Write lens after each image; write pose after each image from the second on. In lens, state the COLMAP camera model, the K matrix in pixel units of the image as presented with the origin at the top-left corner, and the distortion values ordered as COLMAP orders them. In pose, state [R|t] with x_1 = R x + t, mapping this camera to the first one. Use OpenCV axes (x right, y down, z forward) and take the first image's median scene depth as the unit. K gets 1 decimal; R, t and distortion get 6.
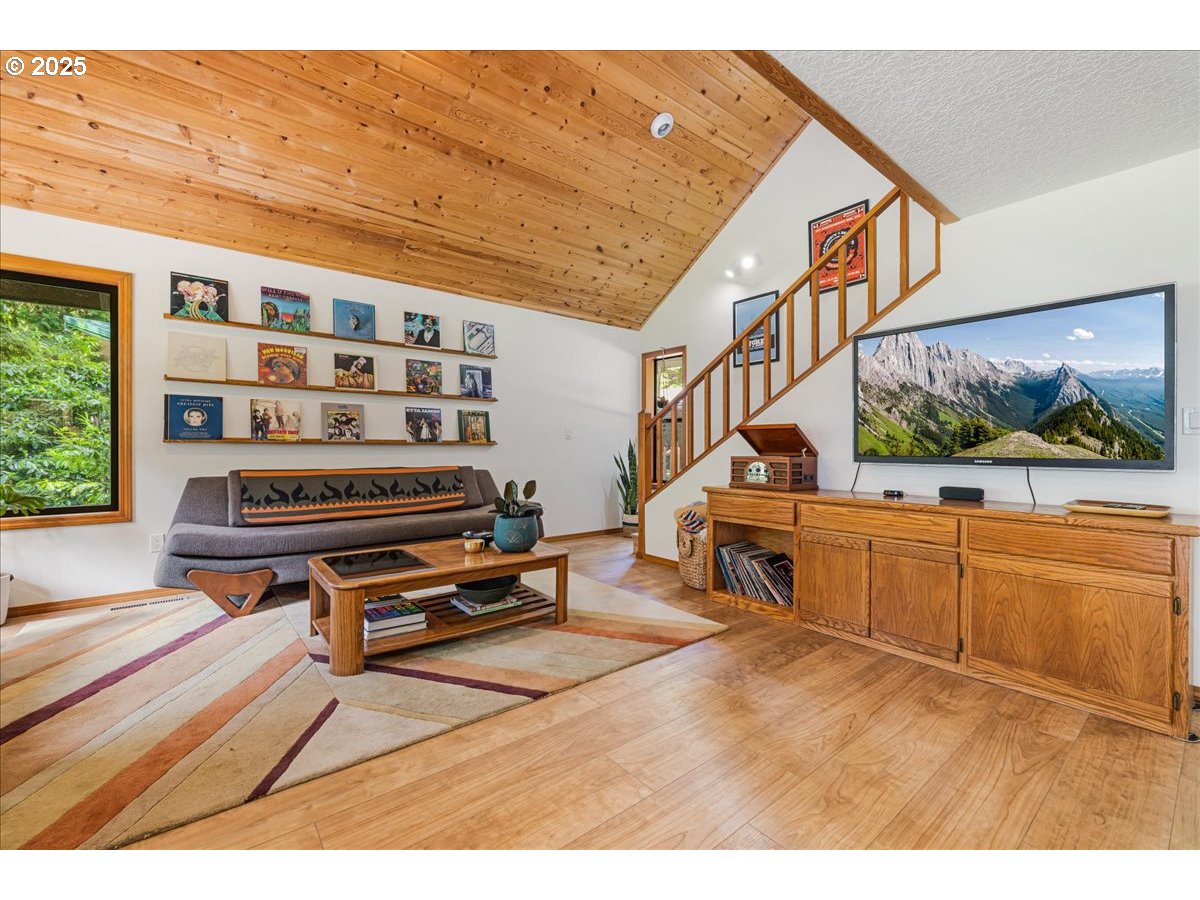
lens RADIAL K [[504.4, 0, 595.7], [0, 504.4, 449.3], [0, 0, 1]] dist [-0.005780, -0.000351]
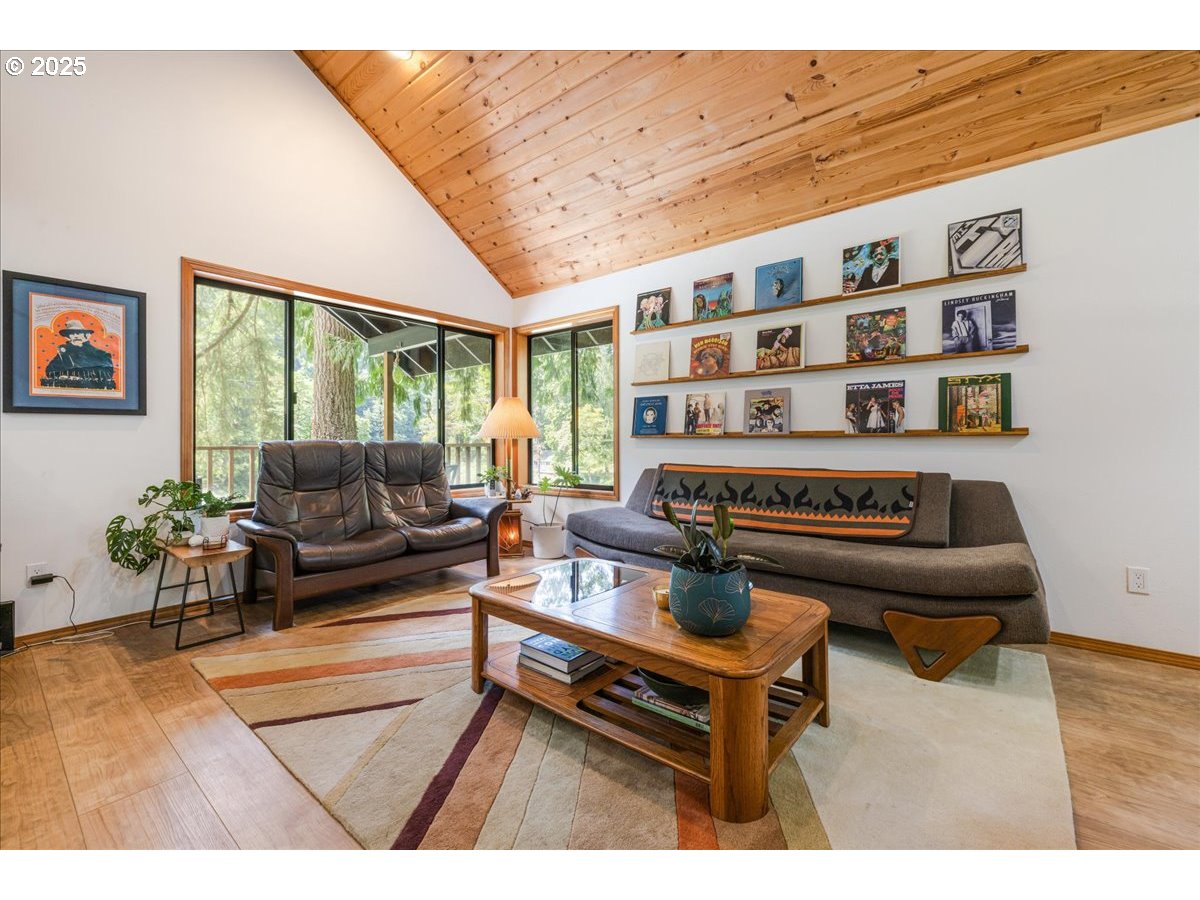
lens RADIAL K [[510.3, 0, 606.0], [0, 510.3, 435.8], [0, 0, 1]] dist [-0.002641, -0.000530]
pose [[0.215740, -0.012590, -0.976370, 0.263513], [0.001820, 0.999920, -0.012492, -0.002942], [0.976449, 0.000918, 0.215746, 0.556602]]
